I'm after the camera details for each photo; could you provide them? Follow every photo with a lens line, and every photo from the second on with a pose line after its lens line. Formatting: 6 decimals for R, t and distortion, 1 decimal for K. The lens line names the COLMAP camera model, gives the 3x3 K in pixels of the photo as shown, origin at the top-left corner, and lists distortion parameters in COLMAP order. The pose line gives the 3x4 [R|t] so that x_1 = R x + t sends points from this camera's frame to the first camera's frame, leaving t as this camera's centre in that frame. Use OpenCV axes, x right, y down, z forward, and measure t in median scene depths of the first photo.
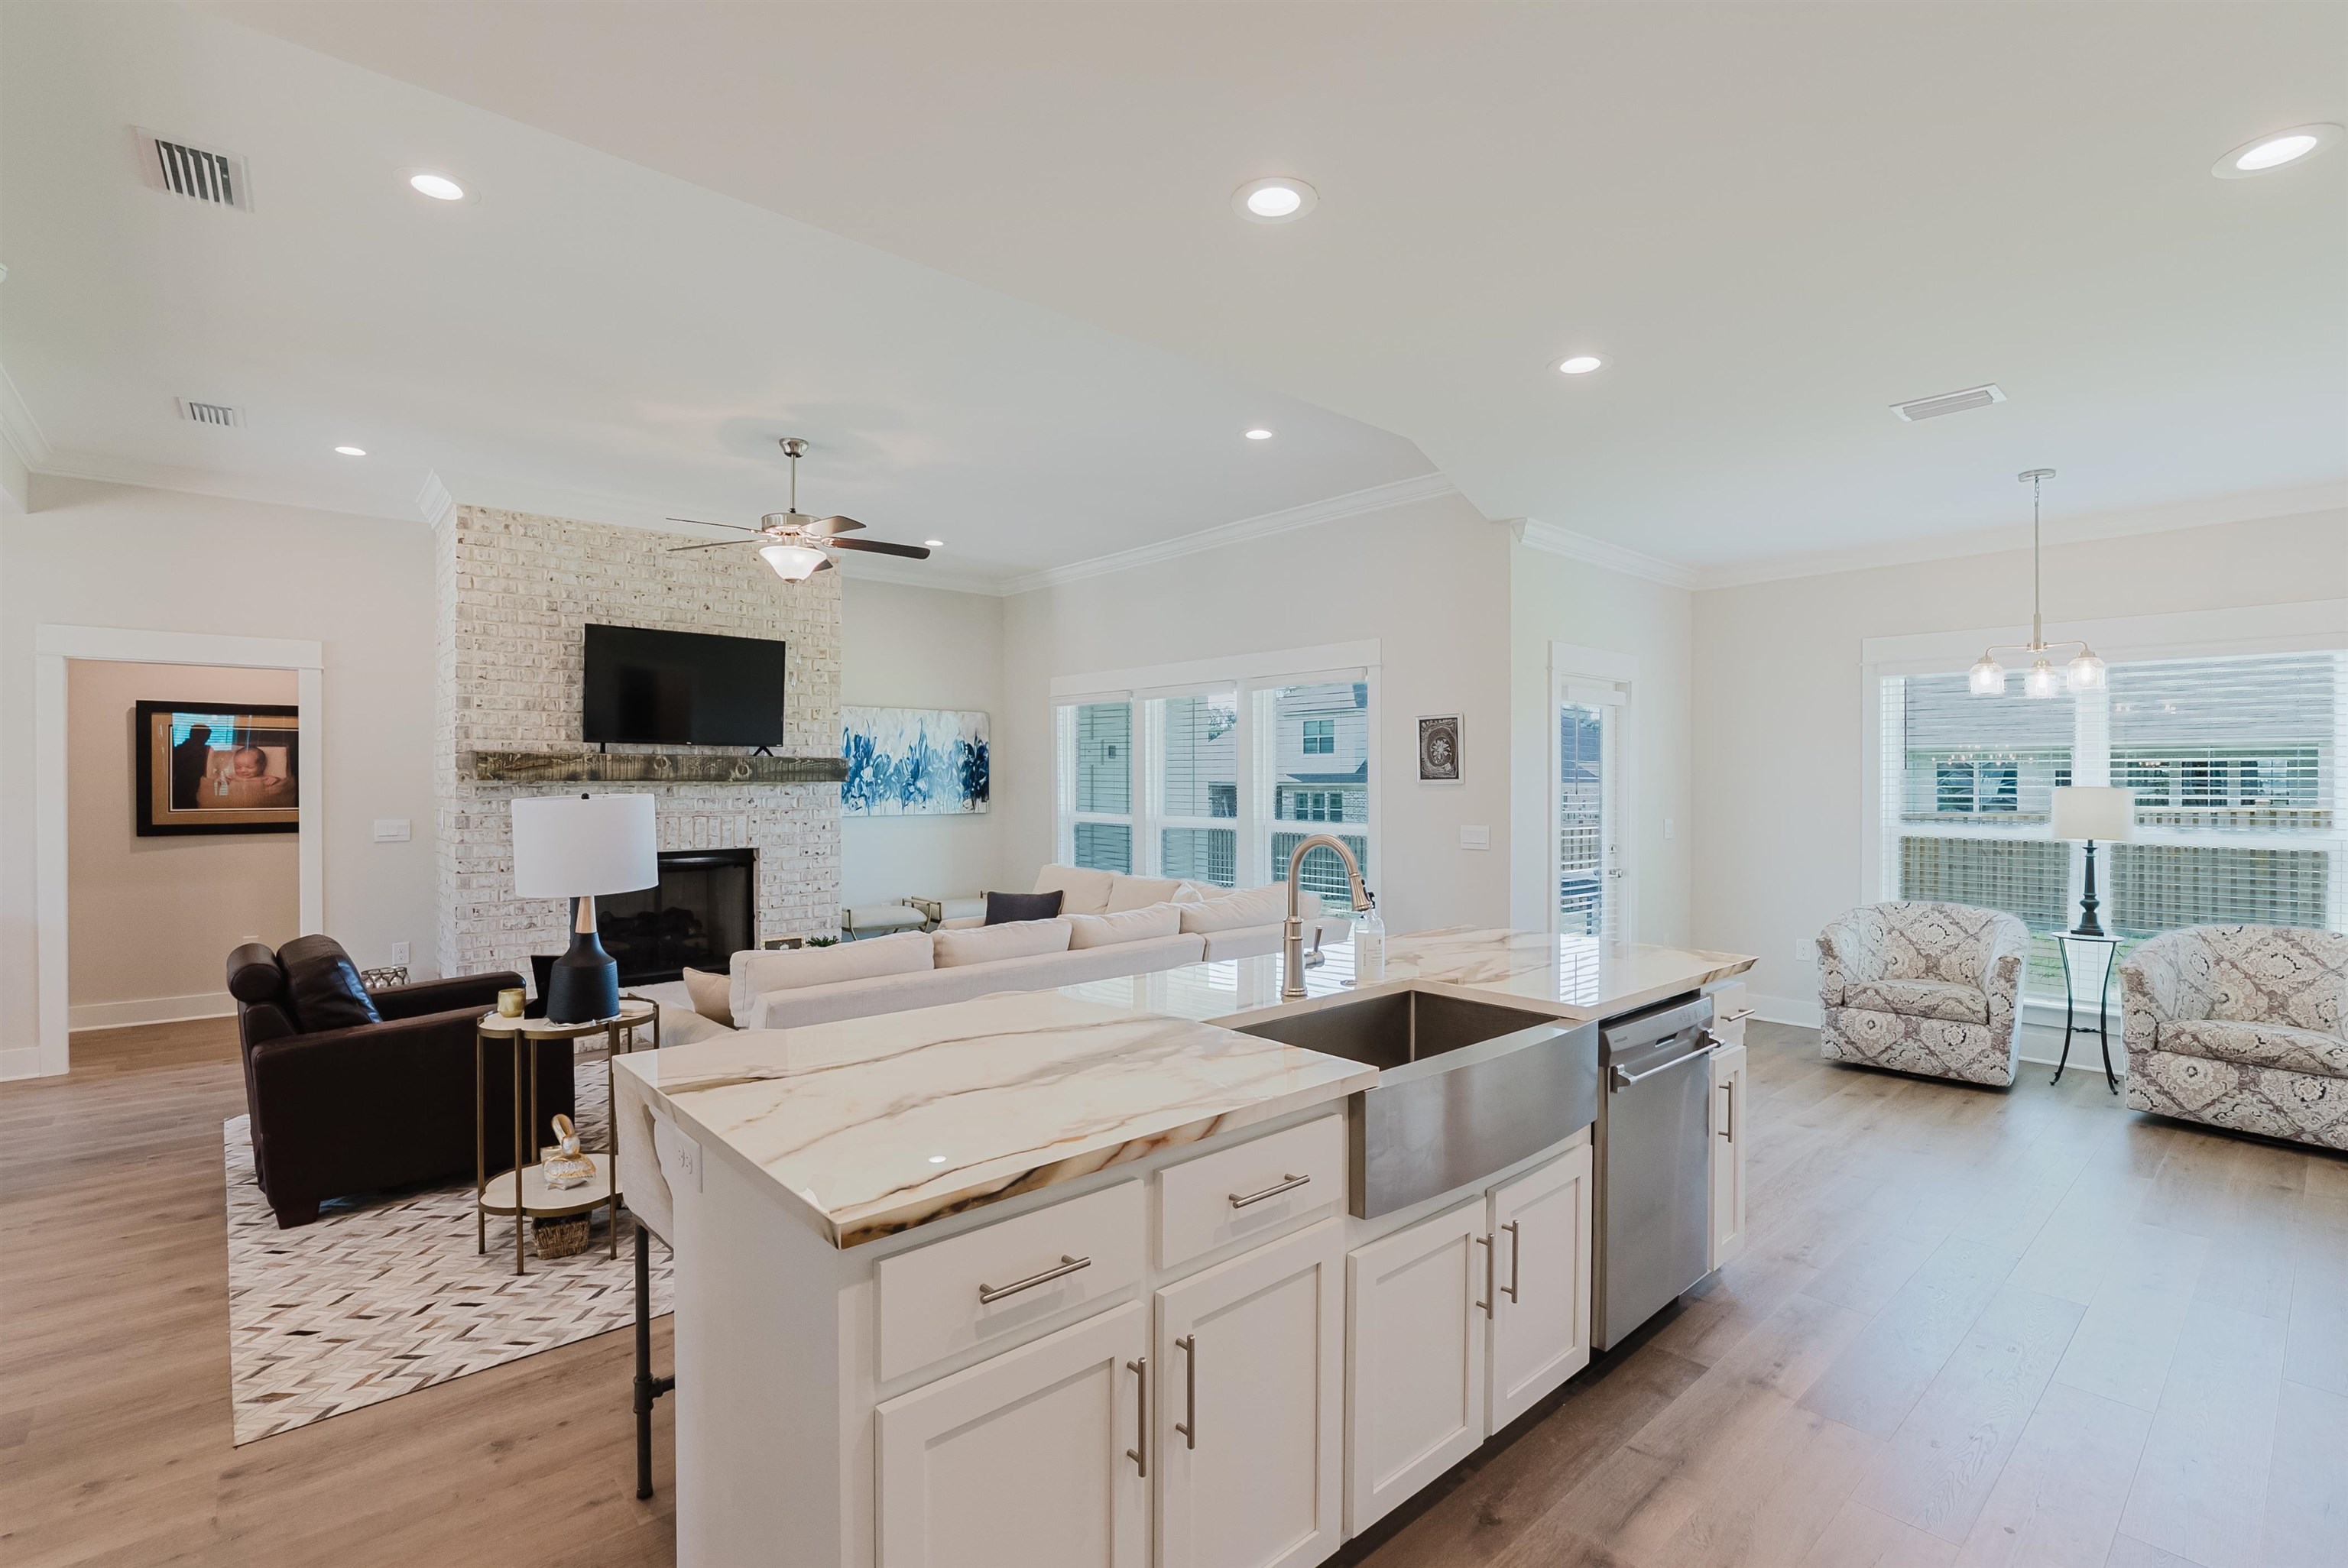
lens RADIAL K [[1068.9, 0, 1171.5], [0, 1068.9, 781.1], [0, 0, 1]] dist [-0.026173, 0.005744]
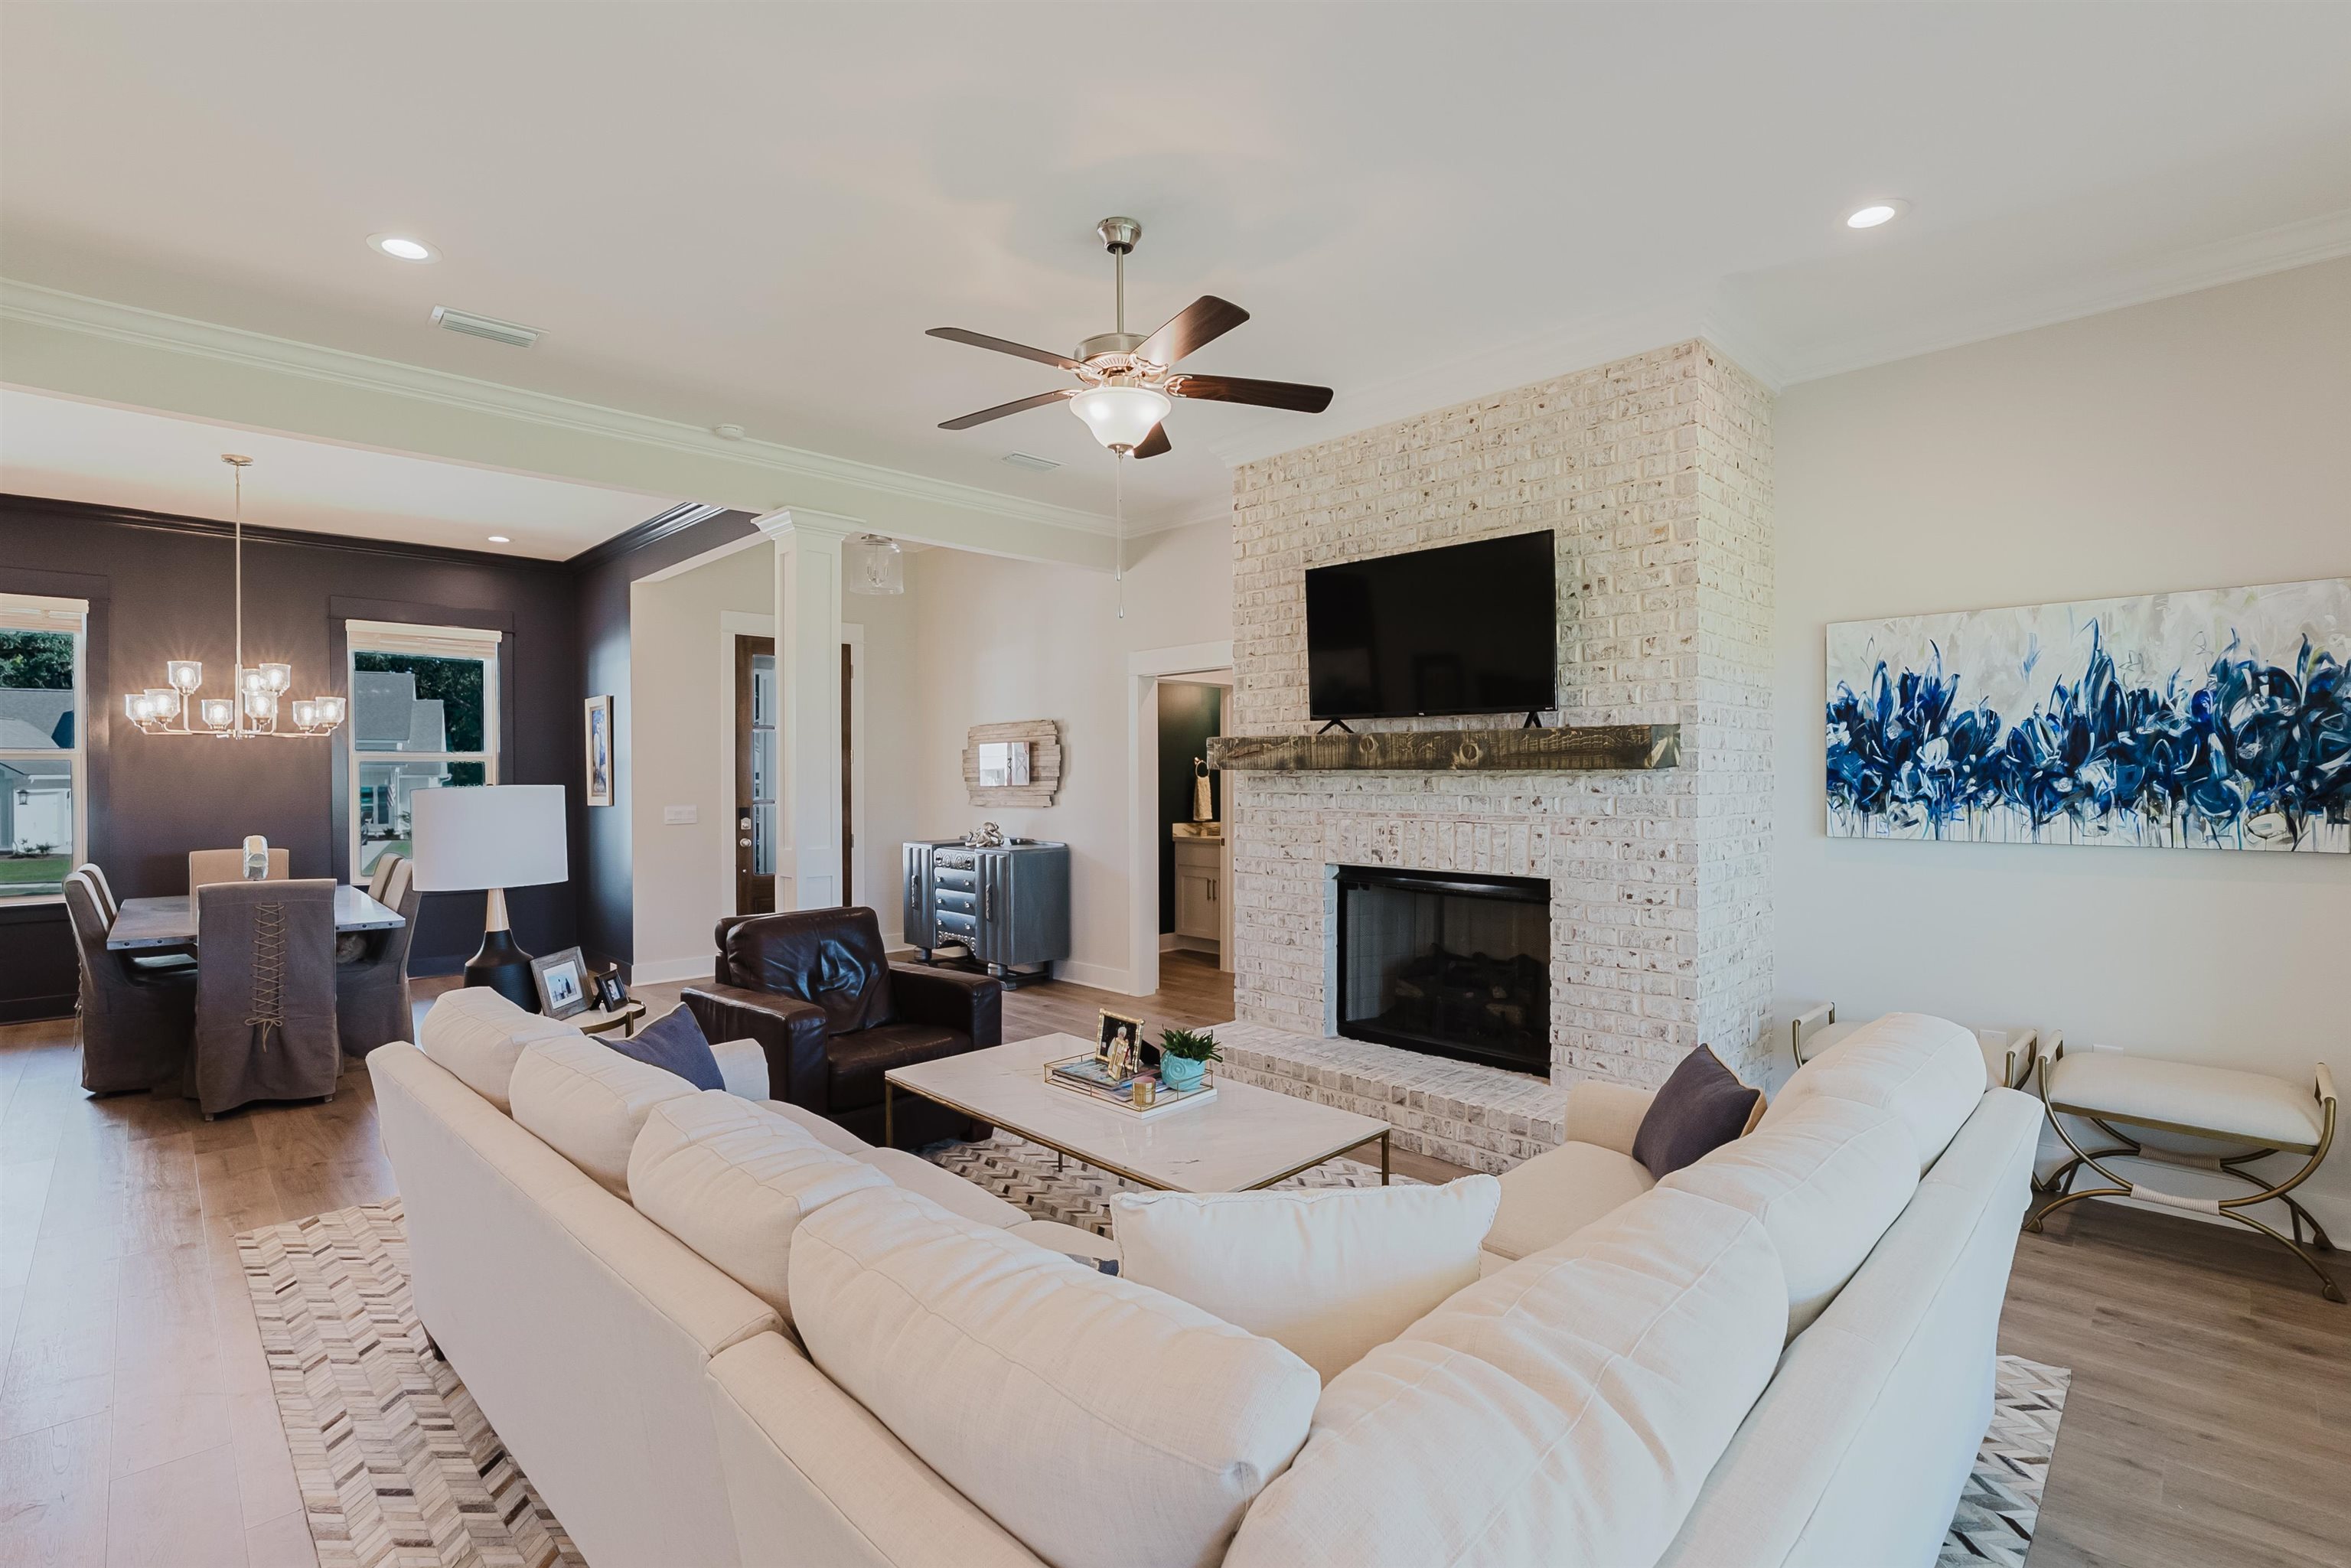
lens RADIAL K [[1066.5, 0, 1173.1], [0, 1066.5, 784.4], [0, 0, 1]] dist [-0.024148, 0.005453]
pose [[0.053592, 0.009949, -0.998513, 0.217101], [0.002672, 0.999945, 0.010107, 0.002019], [0.998559, -0.003210, 0.053562, 0.794747]]
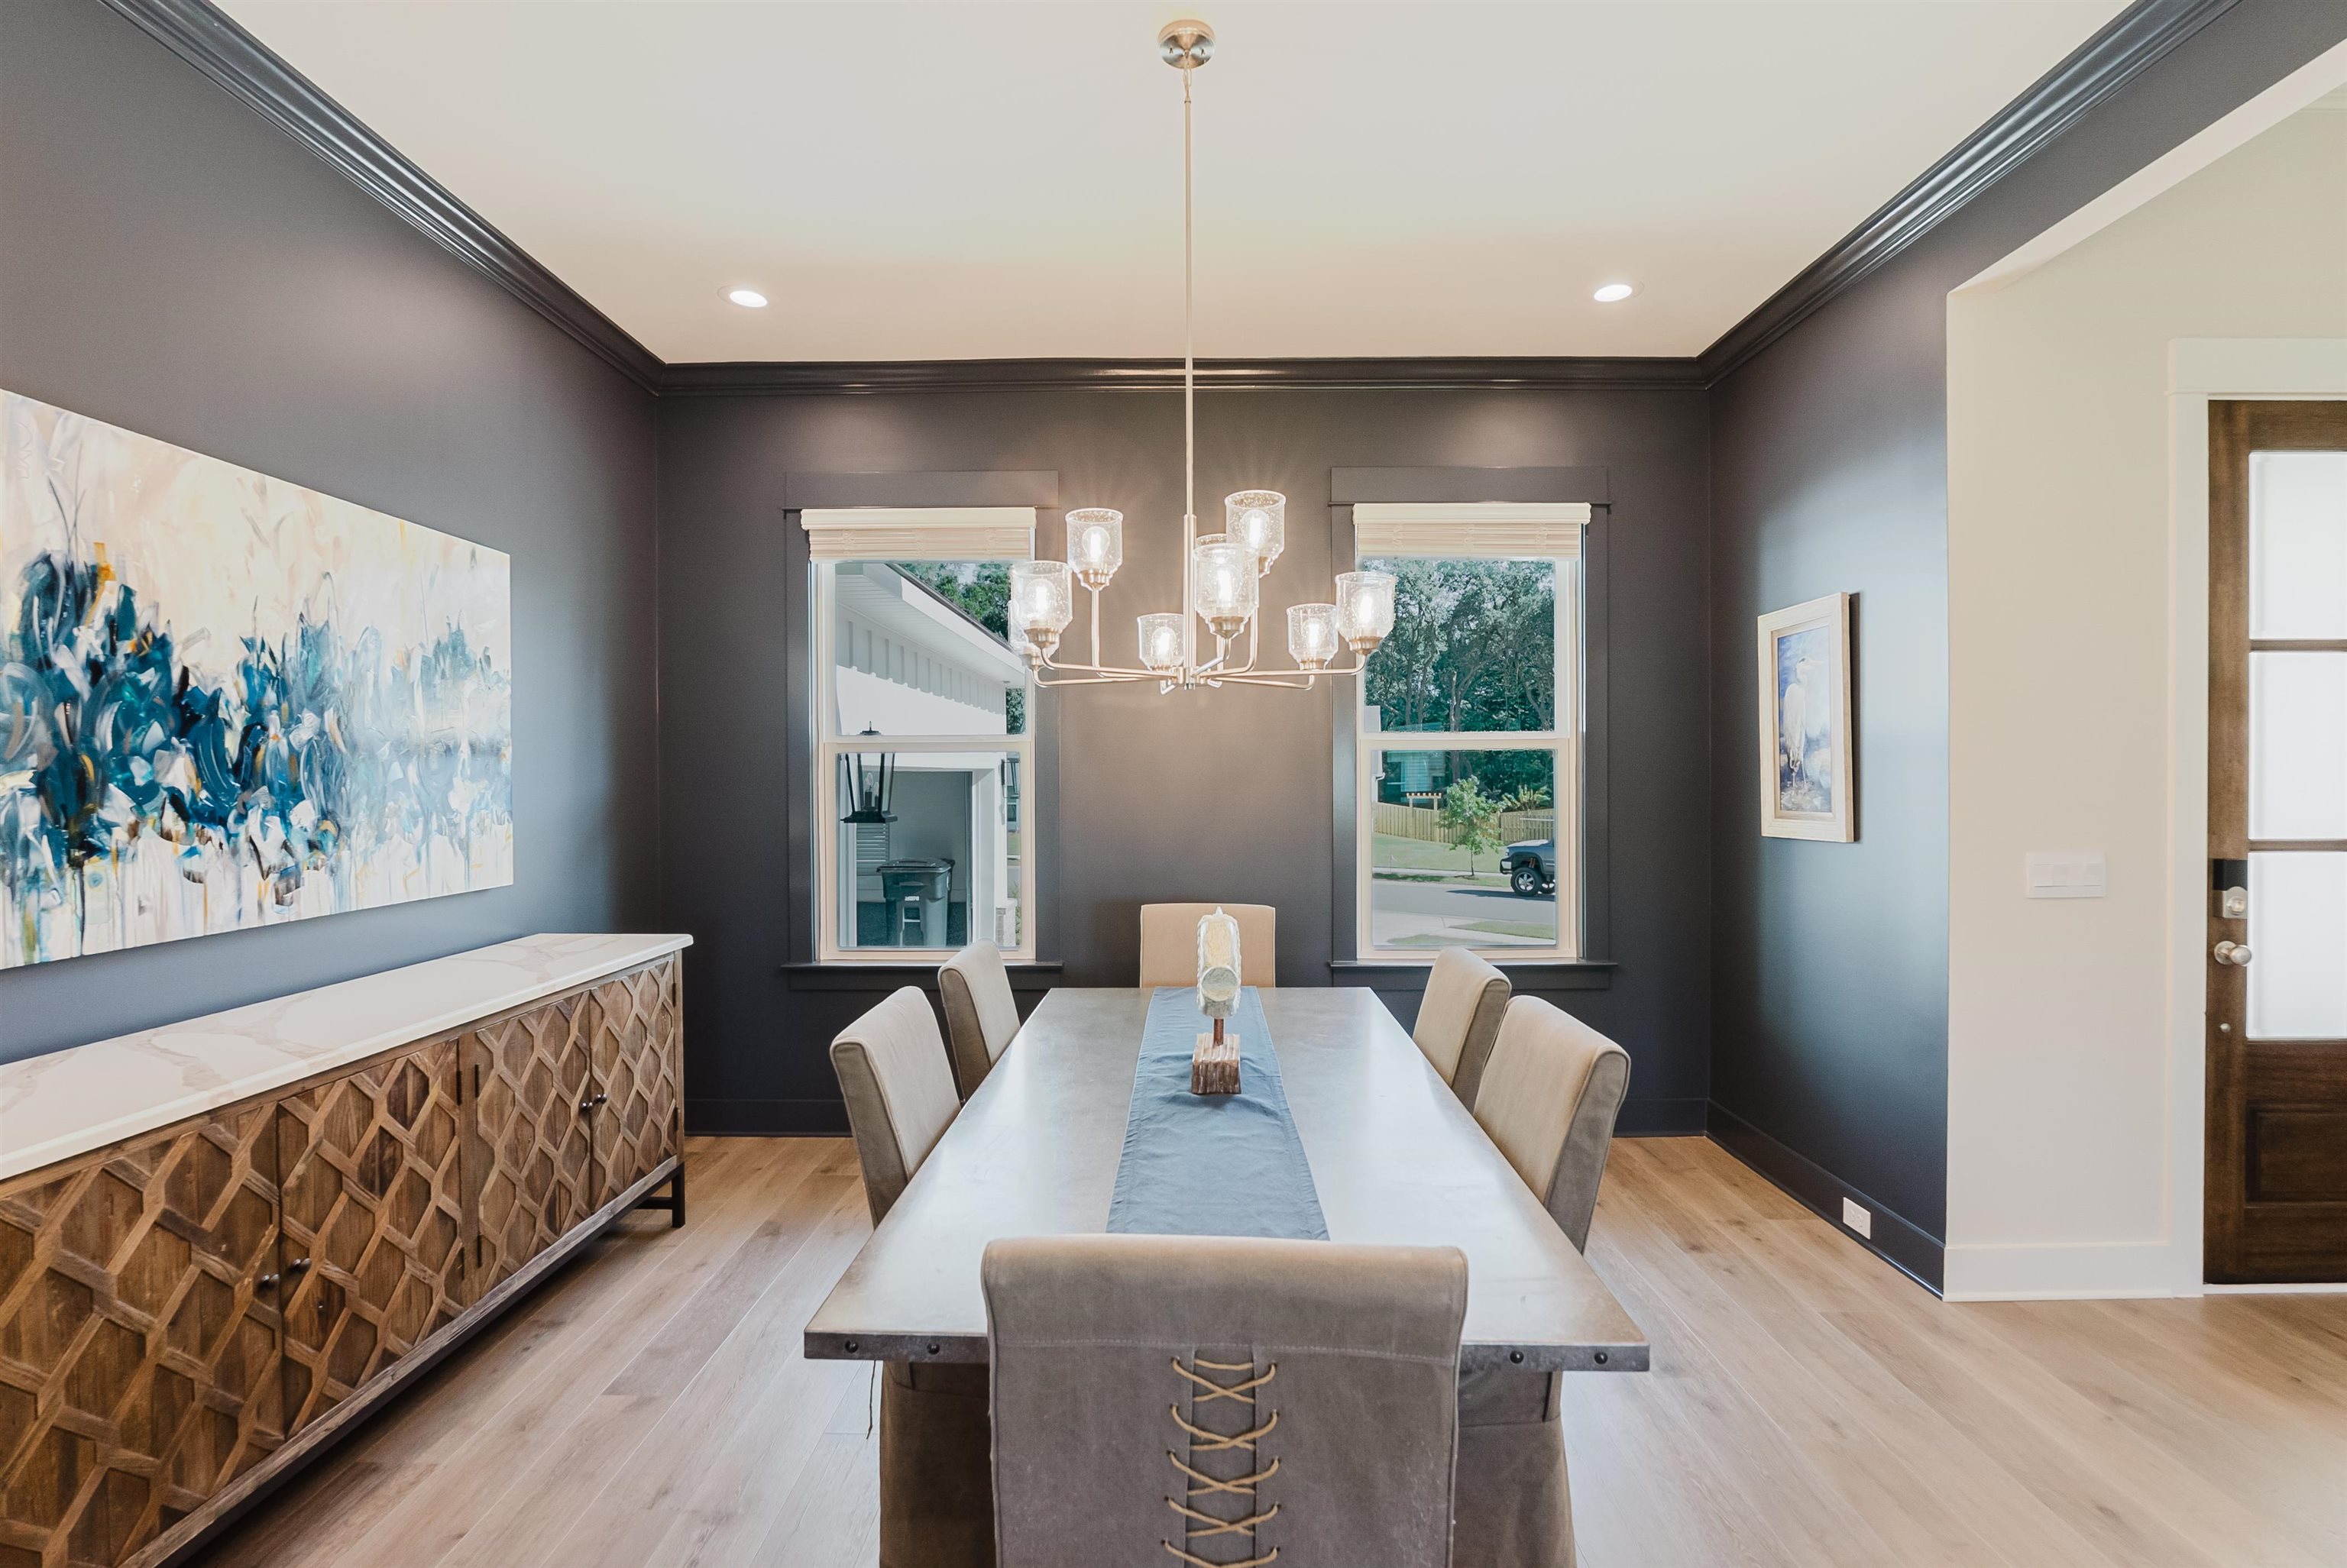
lens RADIAL K [[1064.5, 0, 1171.1], [0, 1064.5, 784.4], [0, 0, 1]] dist [-0.024148, 0.005453]
pose [[-0.672965, 0.007999, -0.739631, -0.394196], [0.004714, 0.999968, 0.006526, 0.002586], [0.739660, 0.000905, -0.672981, 0.329568]]
